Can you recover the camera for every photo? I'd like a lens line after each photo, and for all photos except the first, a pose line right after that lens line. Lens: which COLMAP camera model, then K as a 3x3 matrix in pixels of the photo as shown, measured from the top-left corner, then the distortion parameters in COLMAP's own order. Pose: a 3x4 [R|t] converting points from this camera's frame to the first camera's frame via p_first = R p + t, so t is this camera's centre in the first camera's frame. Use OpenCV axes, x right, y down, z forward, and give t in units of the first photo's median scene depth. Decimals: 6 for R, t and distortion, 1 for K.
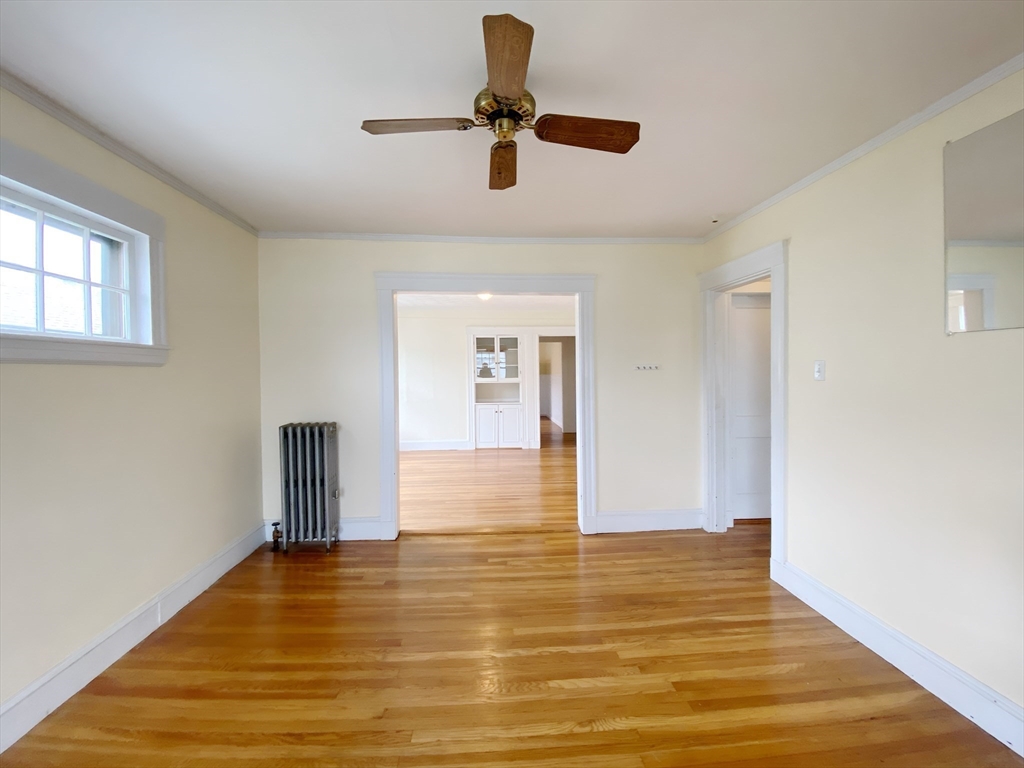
lens RADIAL K [[452.4, 0, 515.1], [0, 452.4, 377.8], [0, 0, 1]] dist [0.036639, -0.025894]
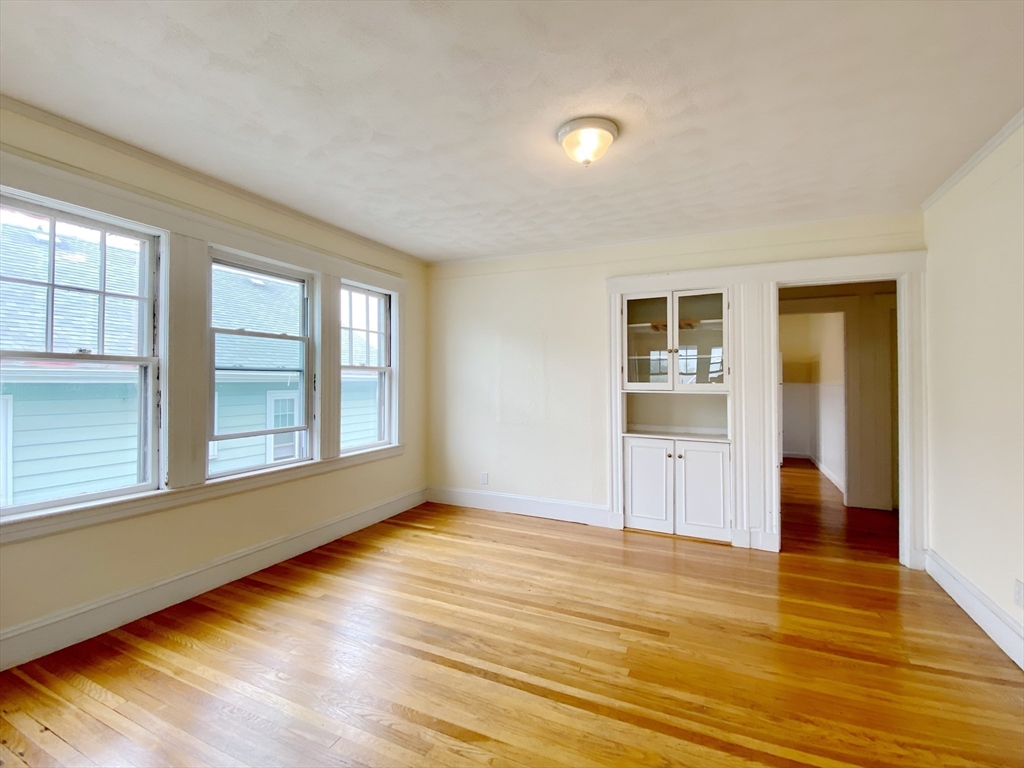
lens RADIAL K [[452.4, 0, 515.1], [0, 452.4, 377.8], [0, 0, 1]] dist [0.036639, -0.025894]
pose [[0.867049, 0.004963, -0.498199, 0.052634], [-0.017524, 0.999635, -0.020540, 0.007516], [0.497915, 0.026540, 0.866820, 0.510001]]
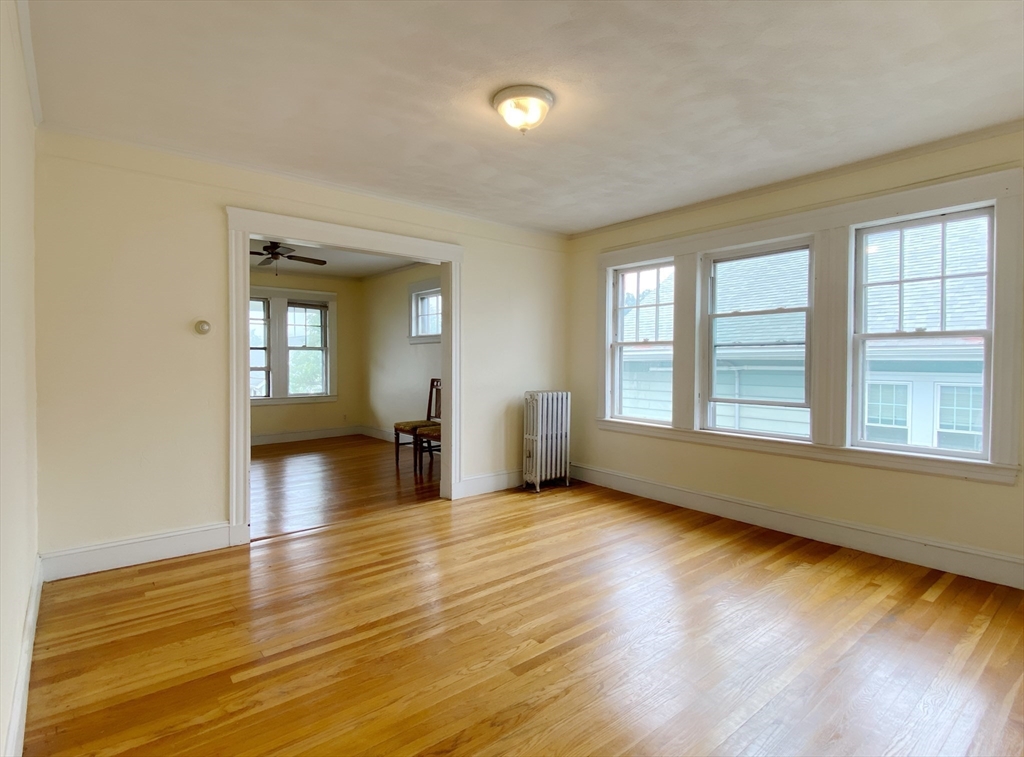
lens RADIAL K [[532.2, 0, 515.5], [0, 532.2, 372.1], [0, 0, 1]] dist [0.041017, -0.028651]
pose [[-0.820138, 0.014072, -0.571993, 0.126164], [-0.007921, 0.999322, 0.035942, 0.006040], [0.572111, 0.034008, -0.819471, 0.936132]]
